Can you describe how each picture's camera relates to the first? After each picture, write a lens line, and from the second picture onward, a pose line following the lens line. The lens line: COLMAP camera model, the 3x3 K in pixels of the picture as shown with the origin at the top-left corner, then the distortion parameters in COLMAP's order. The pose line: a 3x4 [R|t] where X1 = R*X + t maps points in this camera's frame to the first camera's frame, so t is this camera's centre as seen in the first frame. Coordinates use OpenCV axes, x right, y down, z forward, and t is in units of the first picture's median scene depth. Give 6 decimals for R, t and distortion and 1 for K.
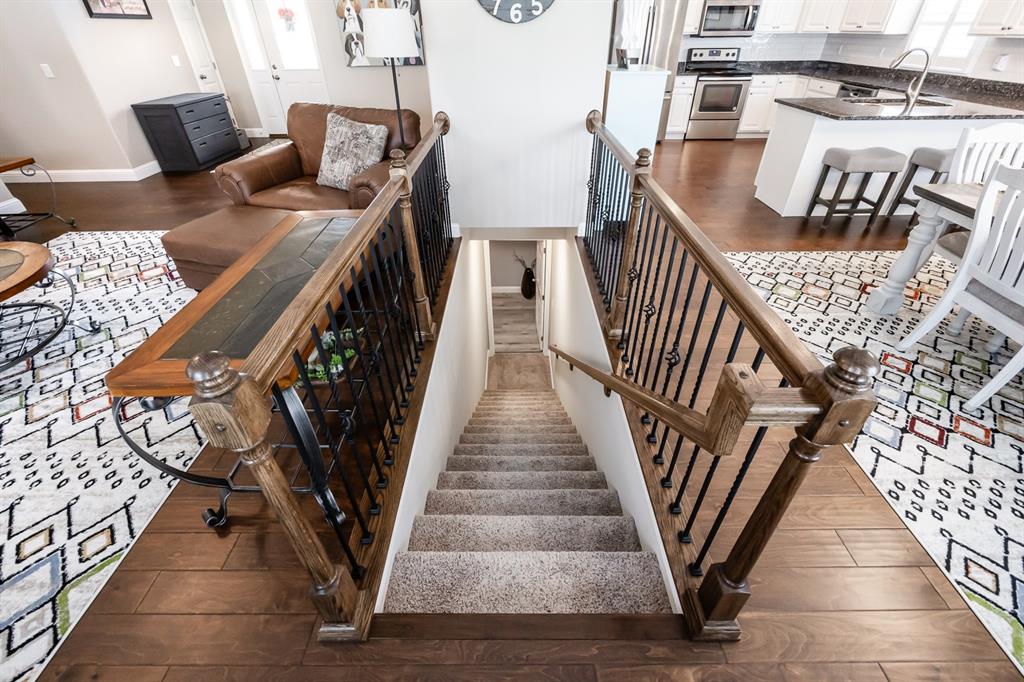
lens RADIAL K [[435.3, 0, 513.5], [0, 435.3, 339.4], [0, 0, 1]] dist [-0.001128, -0.000842]
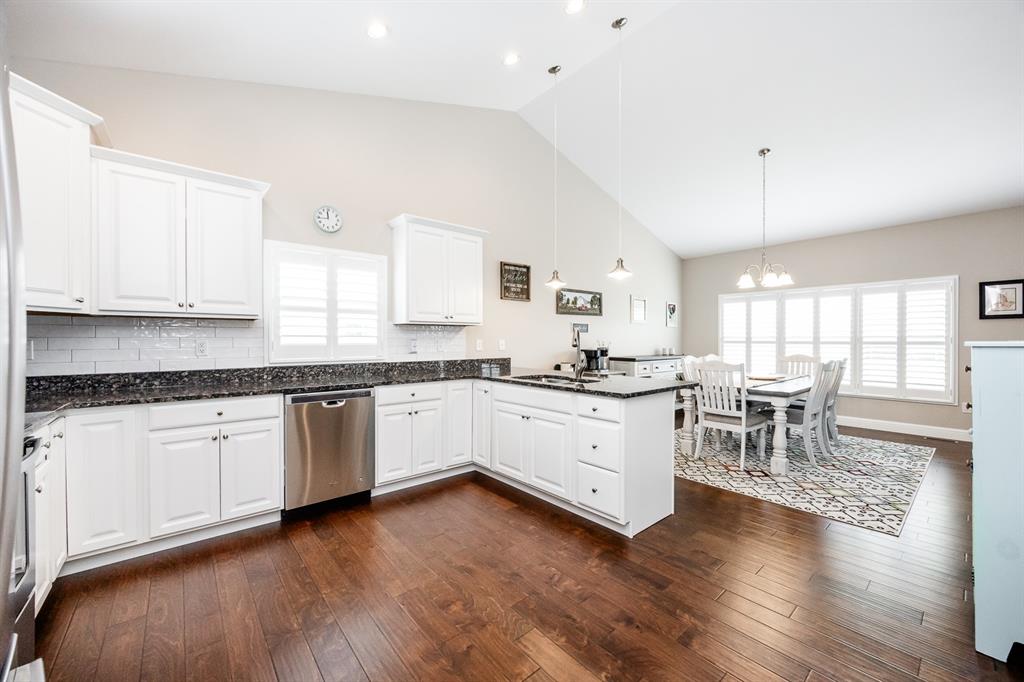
lens RADIAL K [[400.8, 0, 517.9], [0, 400.8, 341.9], [0, 0, 1]] dist [-0.002678, -0.000204]
pose [[-0.656571, 0.005344, 0.754245, 0.263205], [0.444441, 0.810680, 0.381143, -0.871533], [-0.609414, 0.585465, -0.534644, 1.310445]]
